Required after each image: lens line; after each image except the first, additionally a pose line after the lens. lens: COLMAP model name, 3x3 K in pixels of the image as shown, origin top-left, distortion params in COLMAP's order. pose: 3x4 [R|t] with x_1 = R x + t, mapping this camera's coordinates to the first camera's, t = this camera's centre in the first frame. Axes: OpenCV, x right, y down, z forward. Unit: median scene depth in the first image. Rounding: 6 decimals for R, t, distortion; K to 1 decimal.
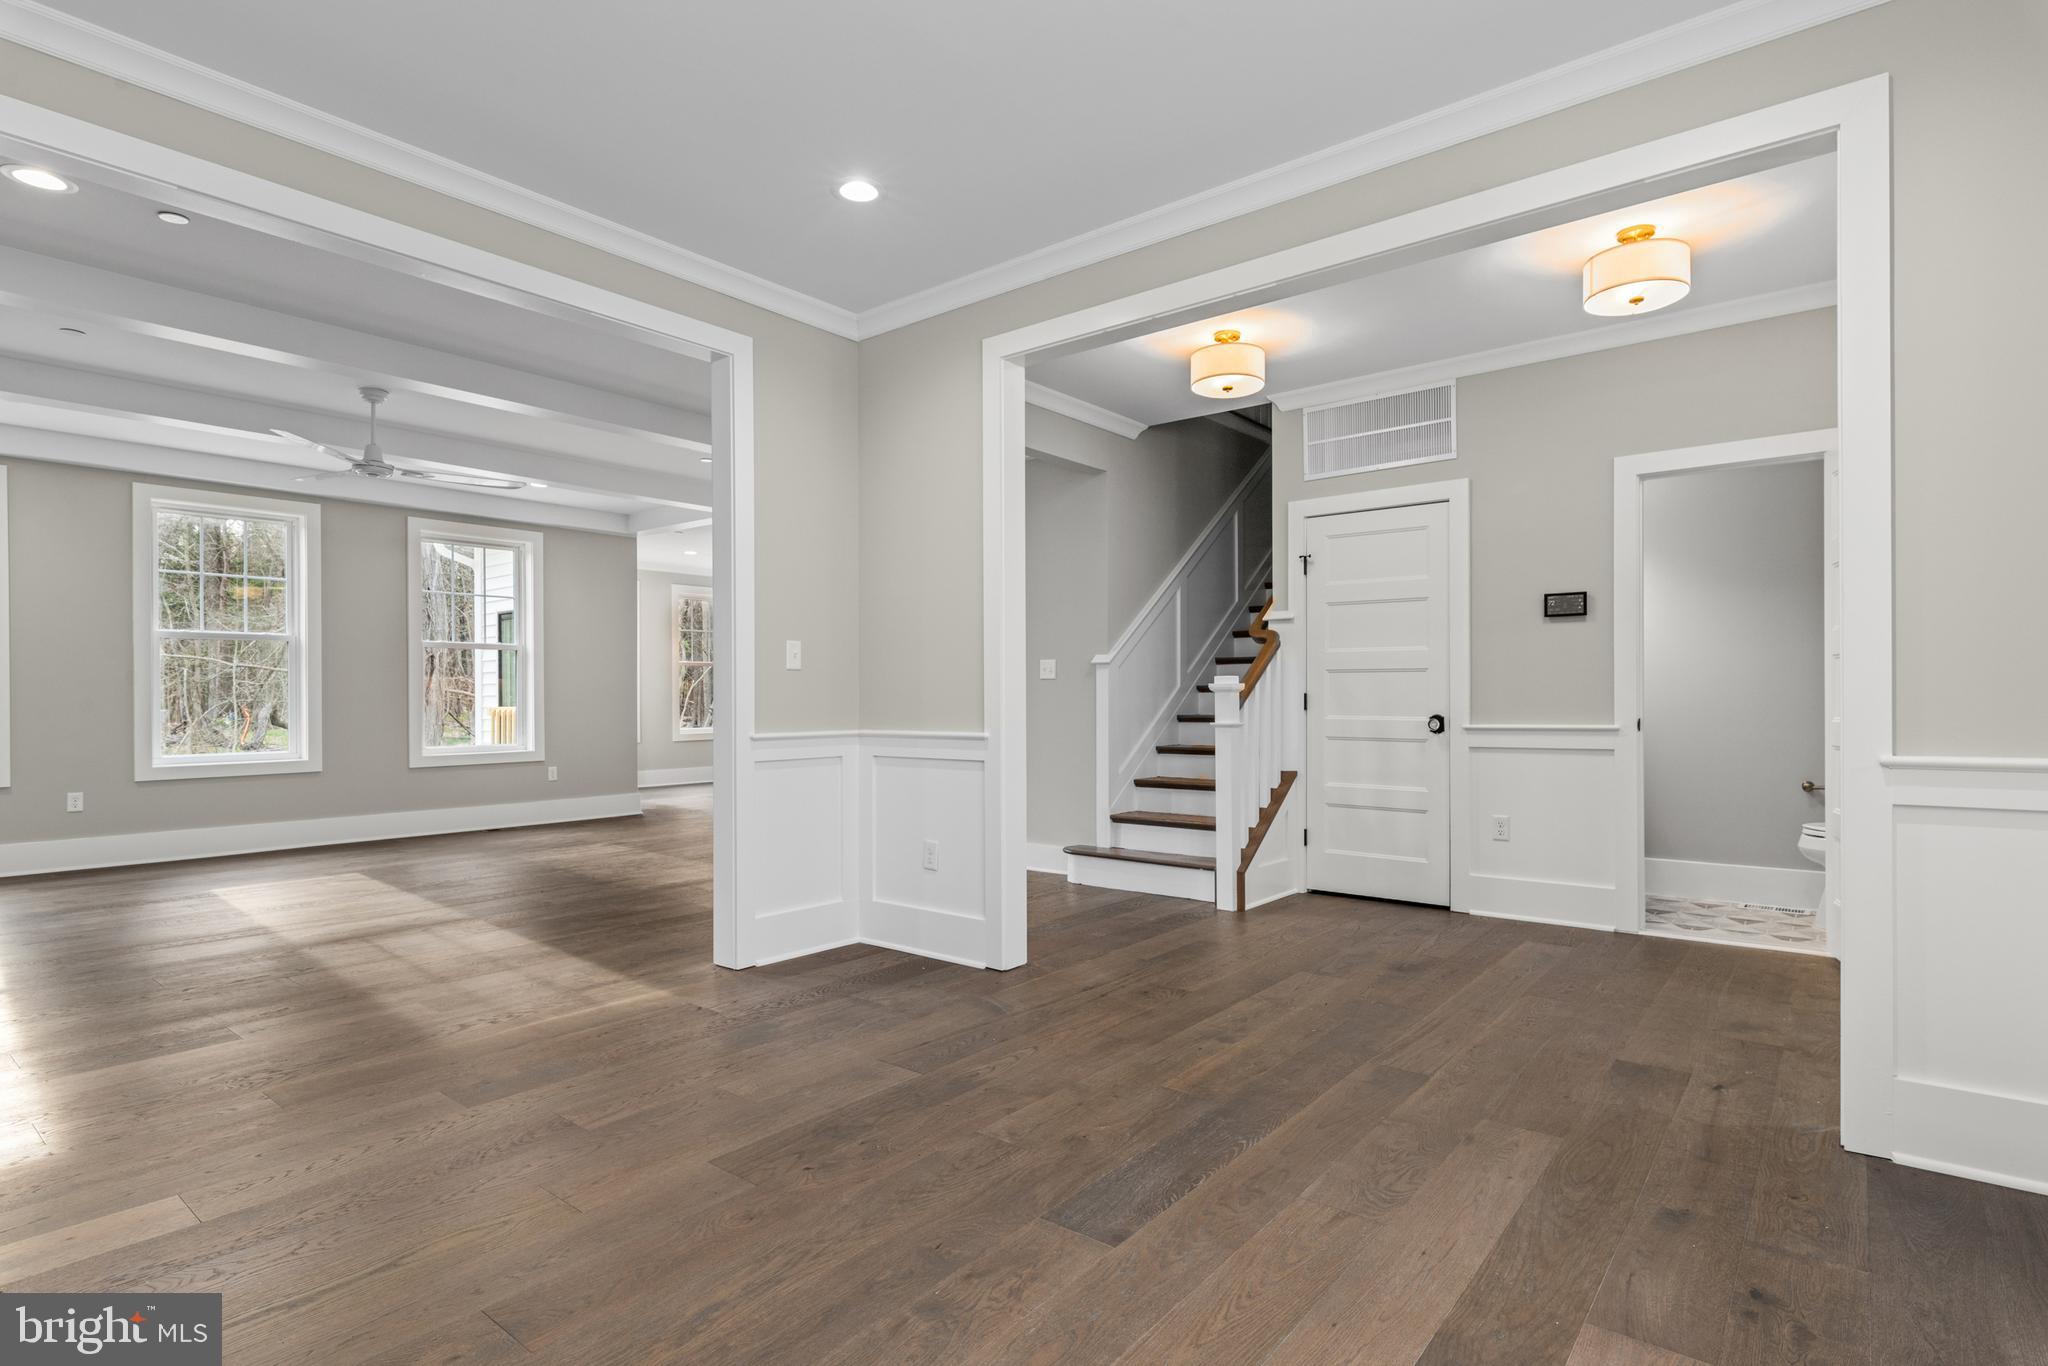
lens RADIAL K [[1022.8, 0, 1028.2], [0, 1022.8, 698.6], [0, 0, 1]] dist [-0.001730, -0.001270]
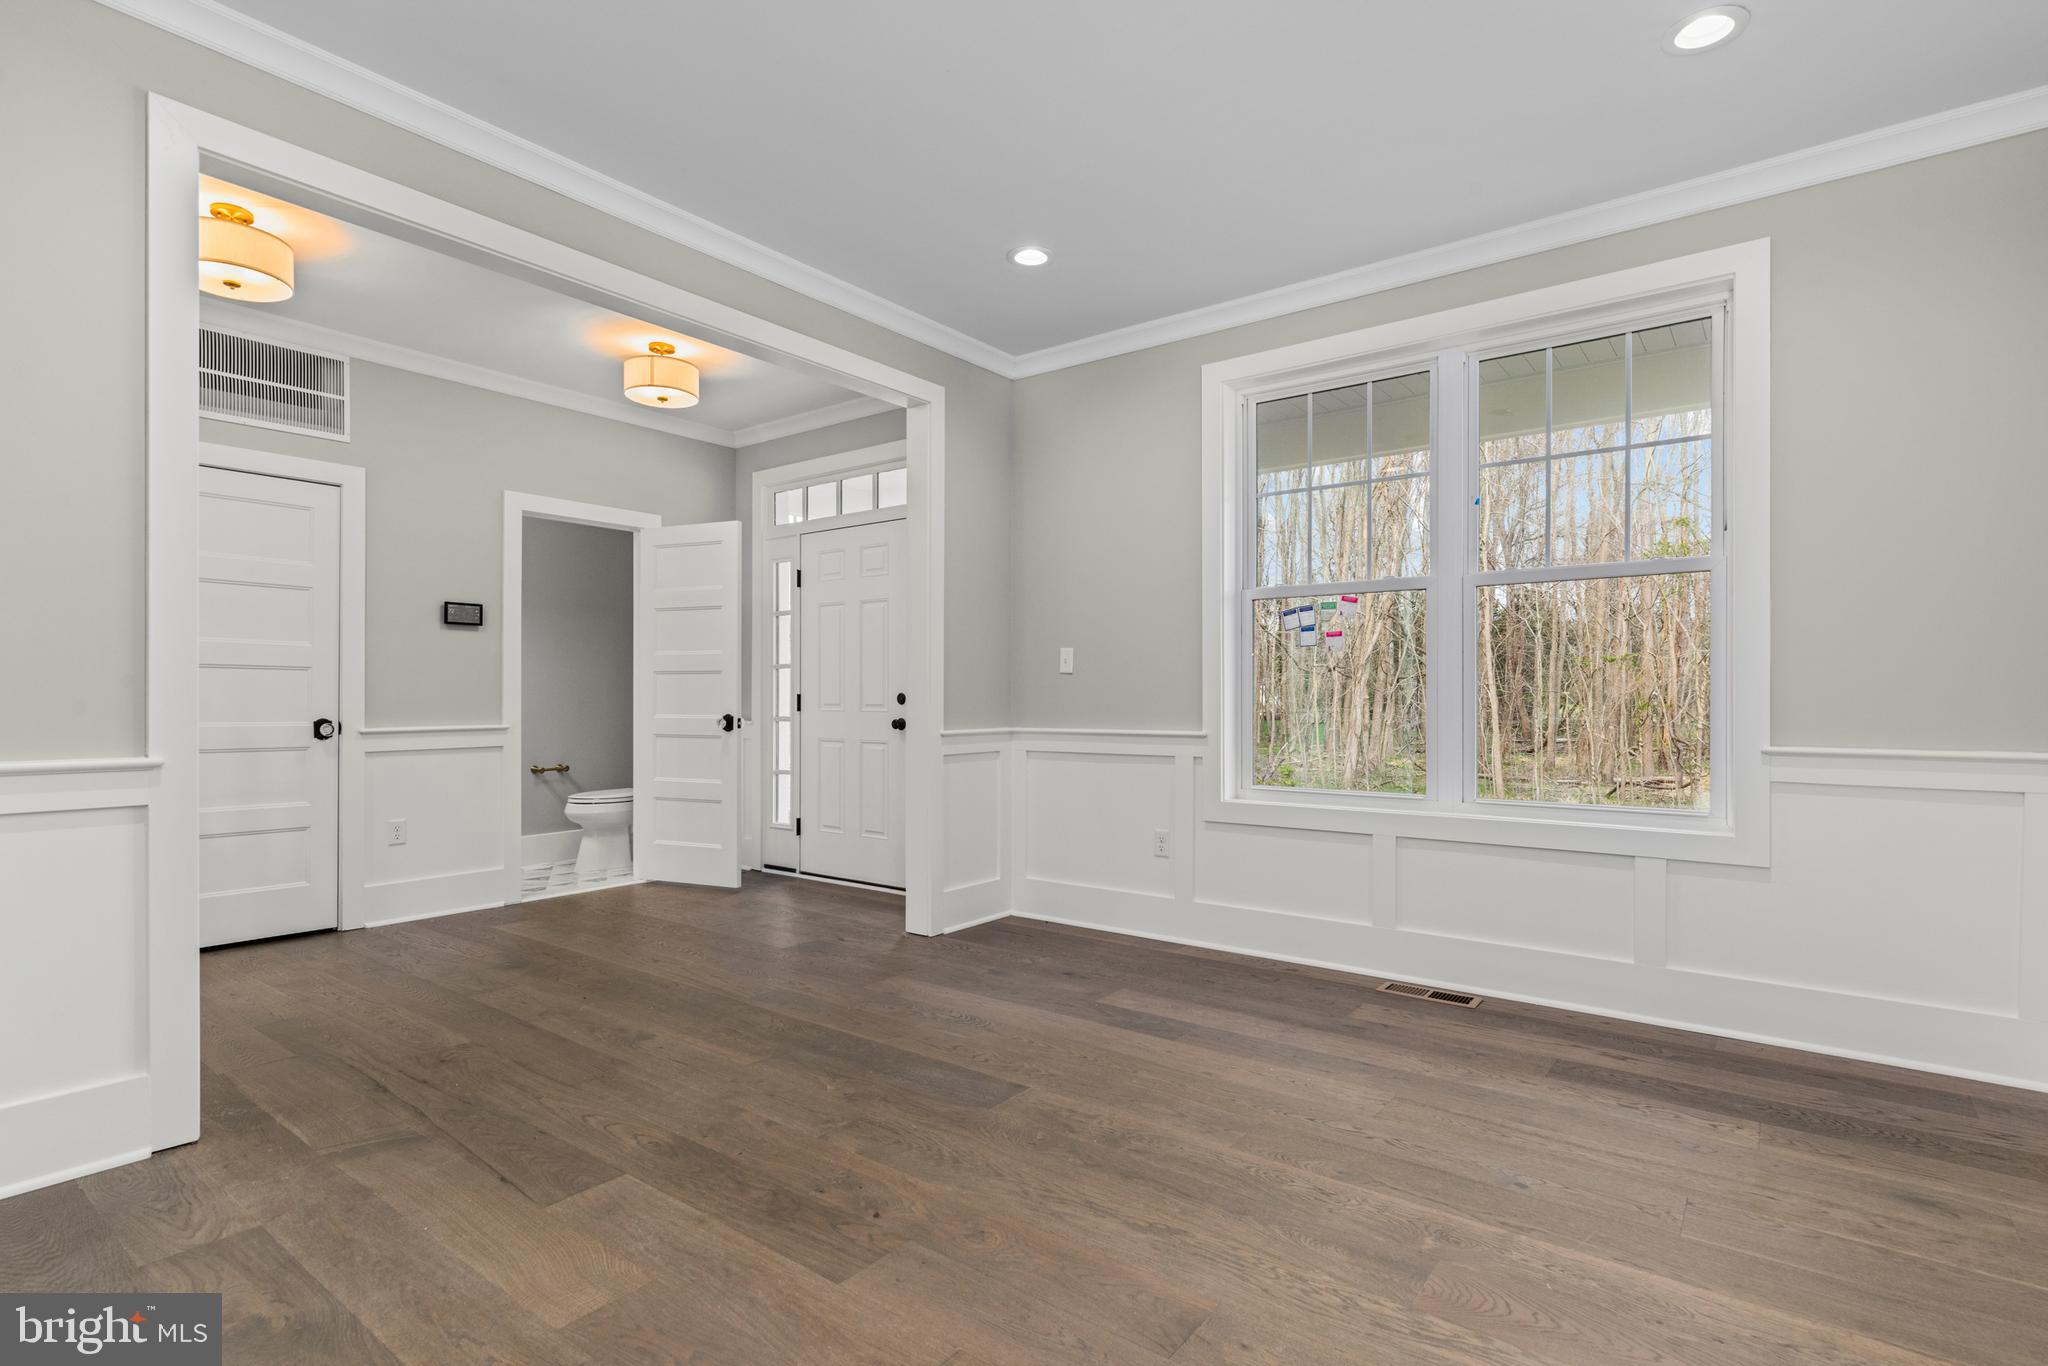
lens RADIAL K [[1006.4, 0, 1027.3], [0, 1006.4, 687.0], [0, 0, 1]] dist [-0.000352, -0.000193]
pose [[-0.028642, 0.015351, 0.999472, -0.773977], [0.000331, 0.999882, -0.015348, 0.002544], [-0.999590, -0.000108, -0.028643, 0.615185]]
